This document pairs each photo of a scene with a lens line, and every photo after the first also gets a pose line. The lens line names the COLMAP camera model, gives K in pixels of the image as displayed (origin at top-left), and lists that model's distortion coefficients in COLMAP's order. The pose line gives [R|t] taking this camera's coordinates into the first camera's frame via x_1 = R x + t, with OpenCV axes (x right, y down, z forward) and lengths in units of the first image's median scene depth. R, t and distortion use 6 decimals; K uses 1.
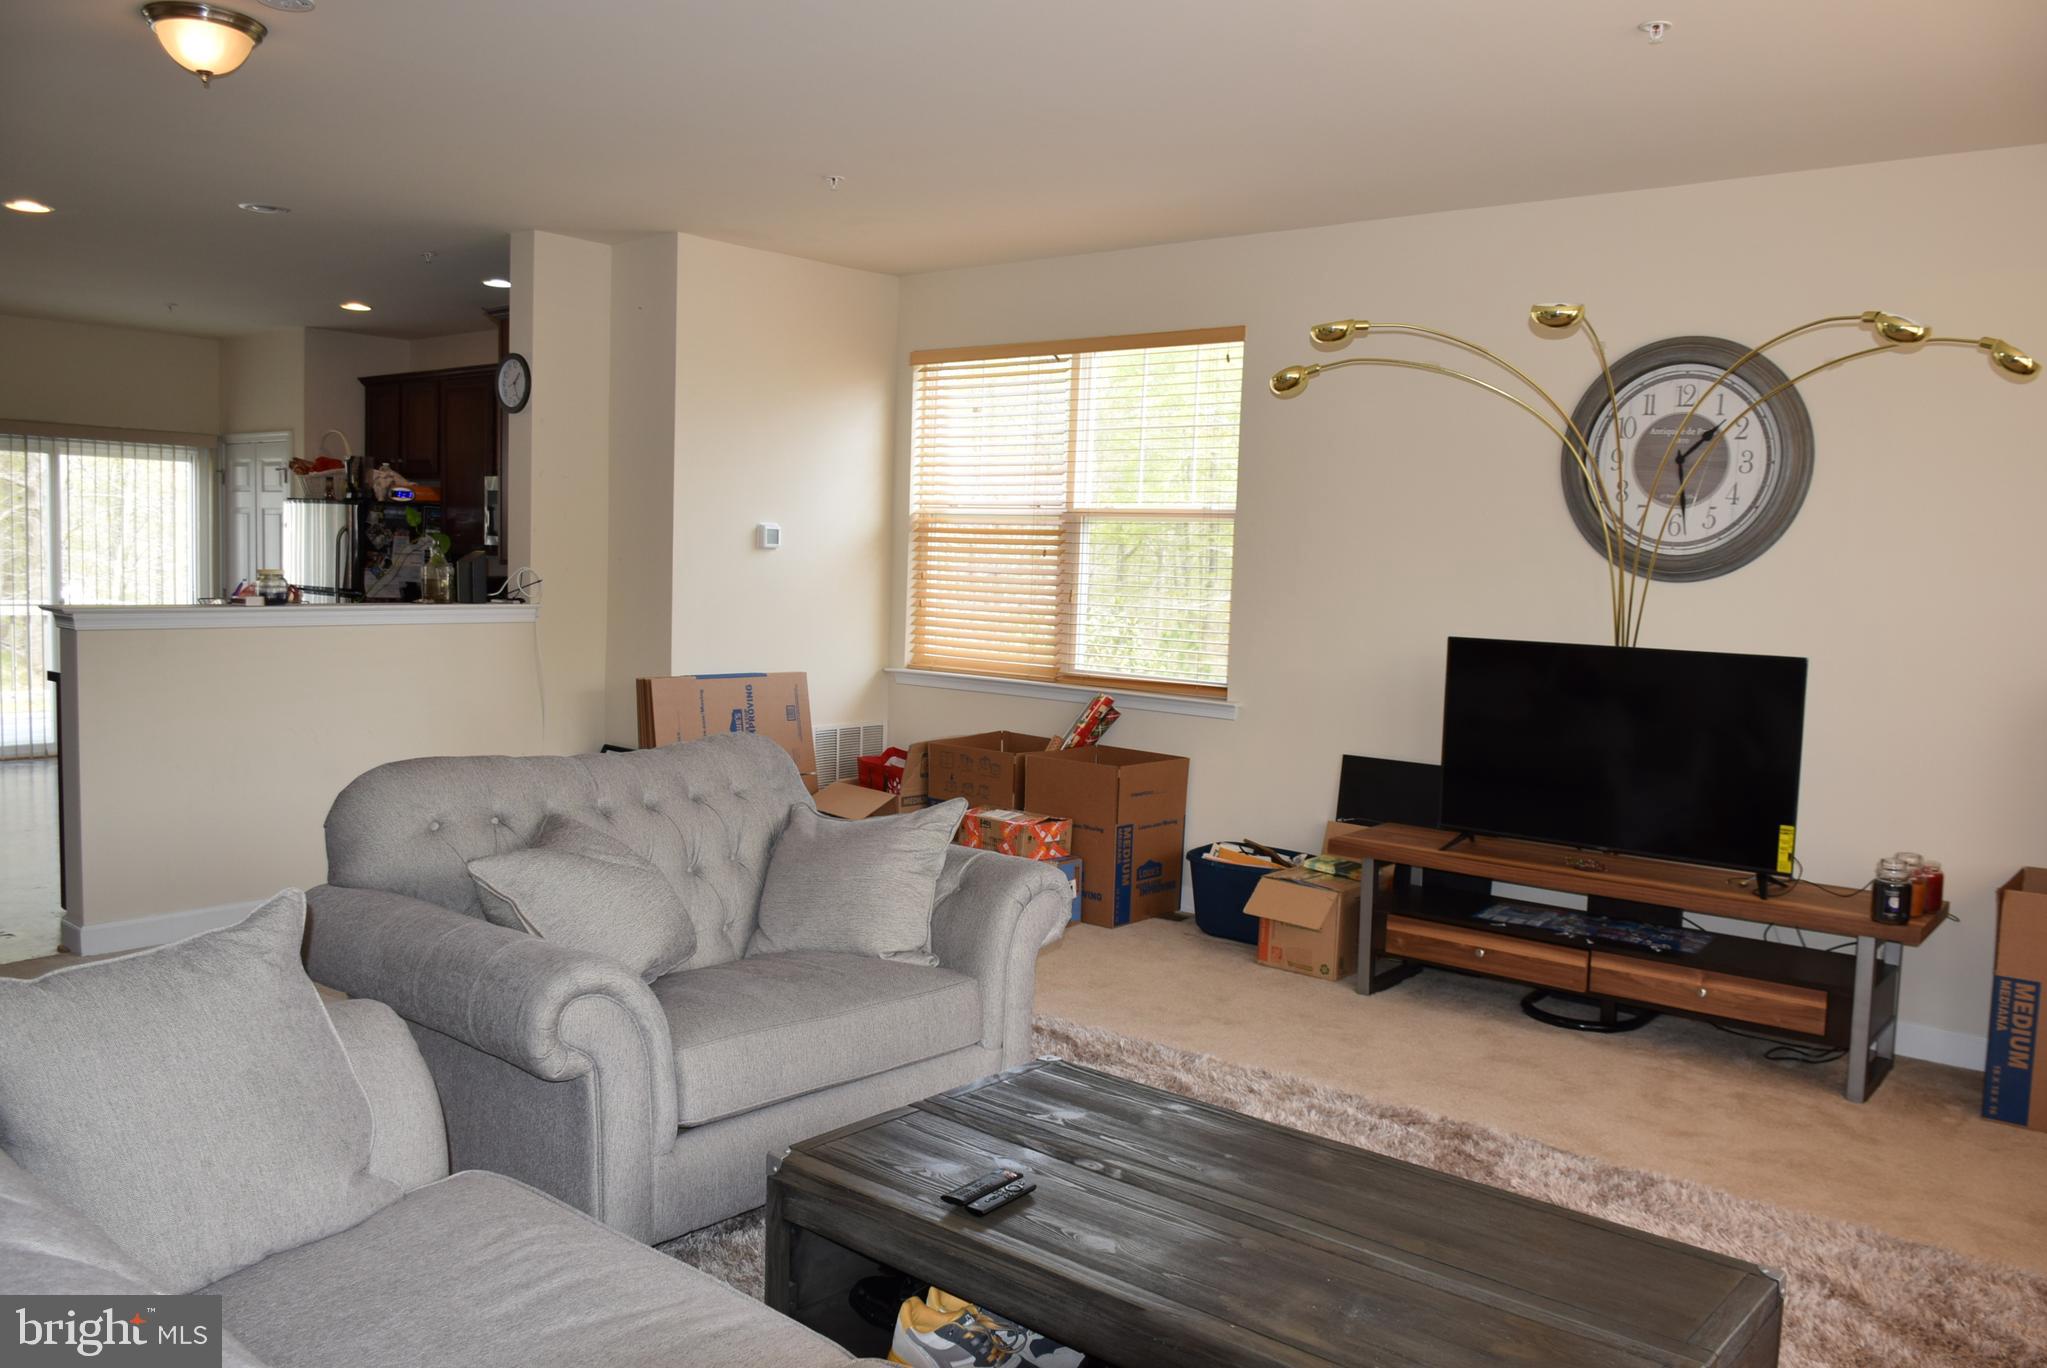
lens RADIAL K [[1560.5, 0, 1028.7], [0, 1560.5, 689.4], [0, 0, 1]] dist [-0.033706, 0.001835]
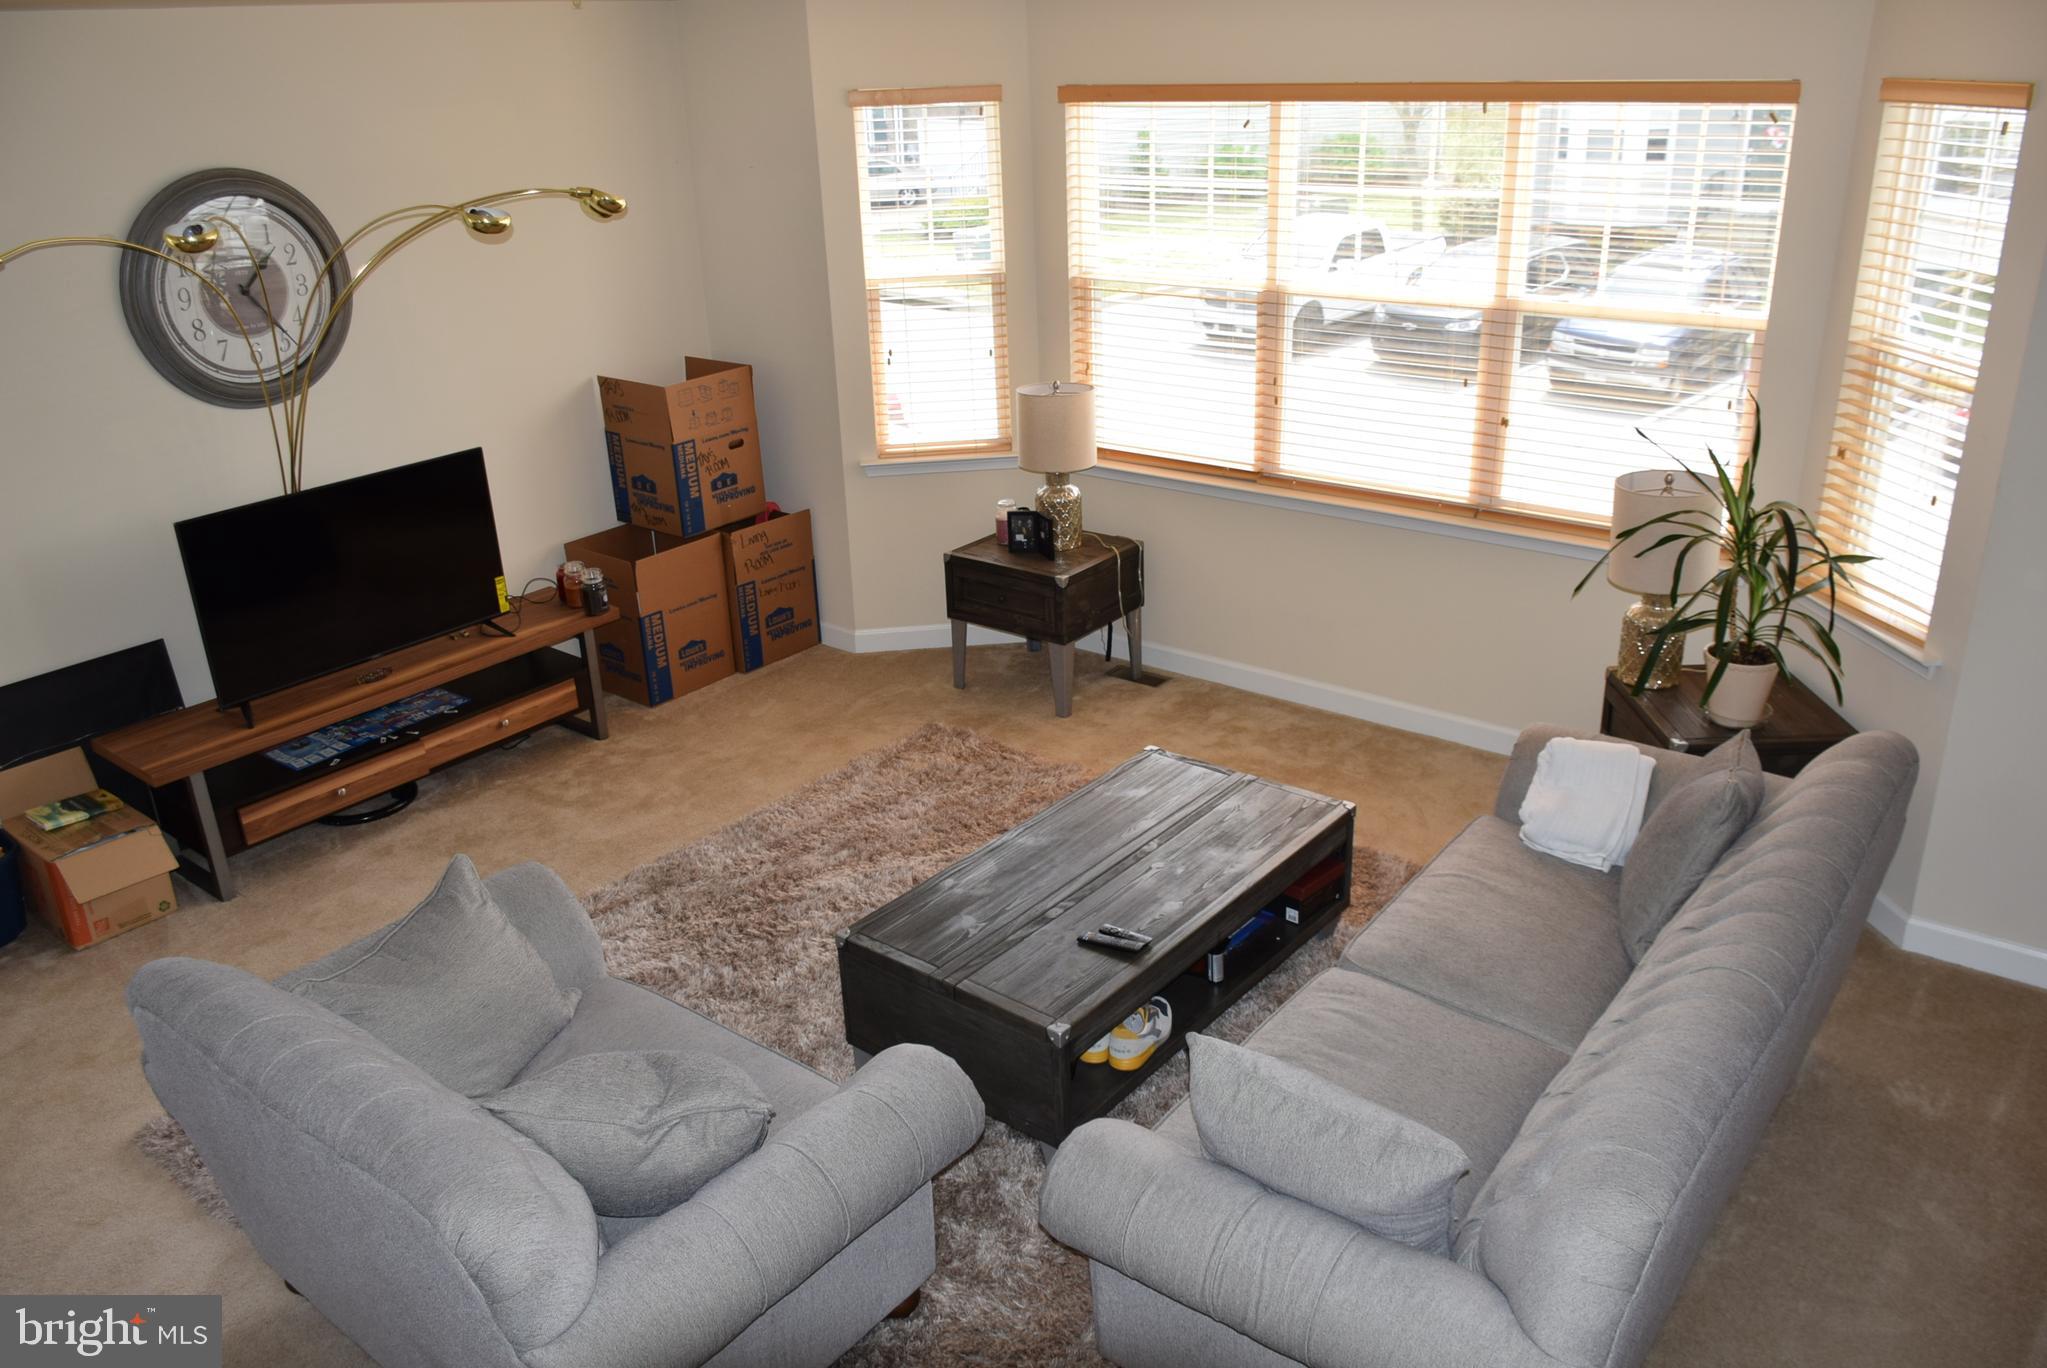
lens RADIAL K [[1582.7, 0, 1023.5], [0, 1582.7, 684.0], [0, 0, 1]] dist [-0.026881, -0.008146]
pose [[-0.018582, -0.412672, 0.910690, -0.544875], [0.118752, 0.903489, 0.411832, -0.233113], [-0.992750, 0.115799, 0.032217, 0.394153]]
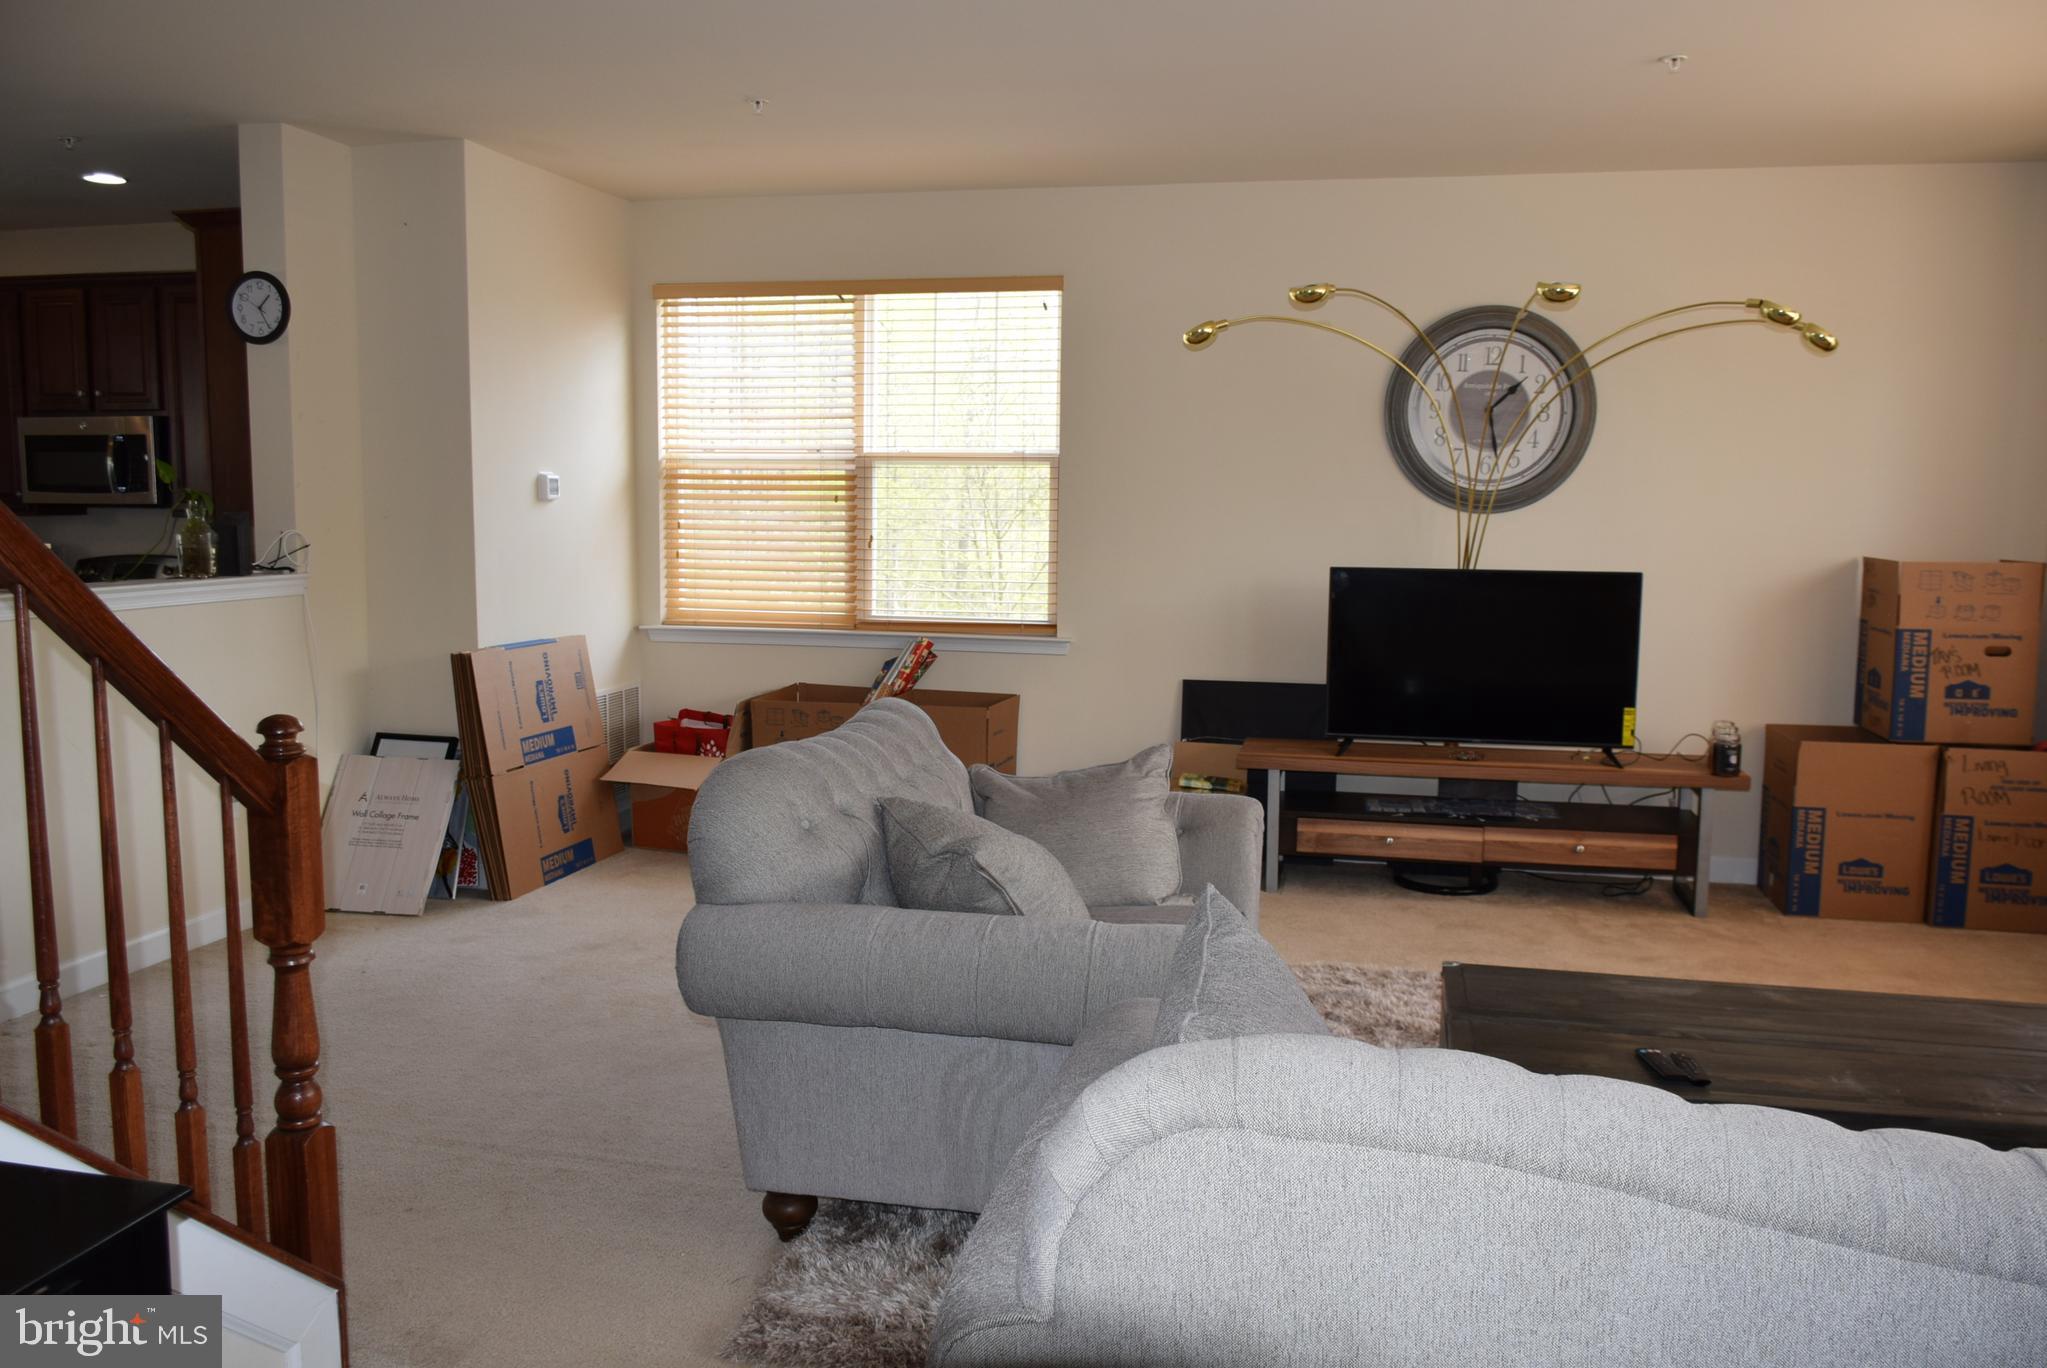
lens RADIAL K [[1557.2, 0, 1030.0], [0, 1557.2, 686.4], [0, 0, 1]] dist [-0.023173, -0.009188]
pose [[0.889512, -0.075877, 0.450568, -0.366790], [0.056926, 0.996835, 0.055486, -0.018948], [-0.453353, -0.023706, 0.891016, 0.077624]]
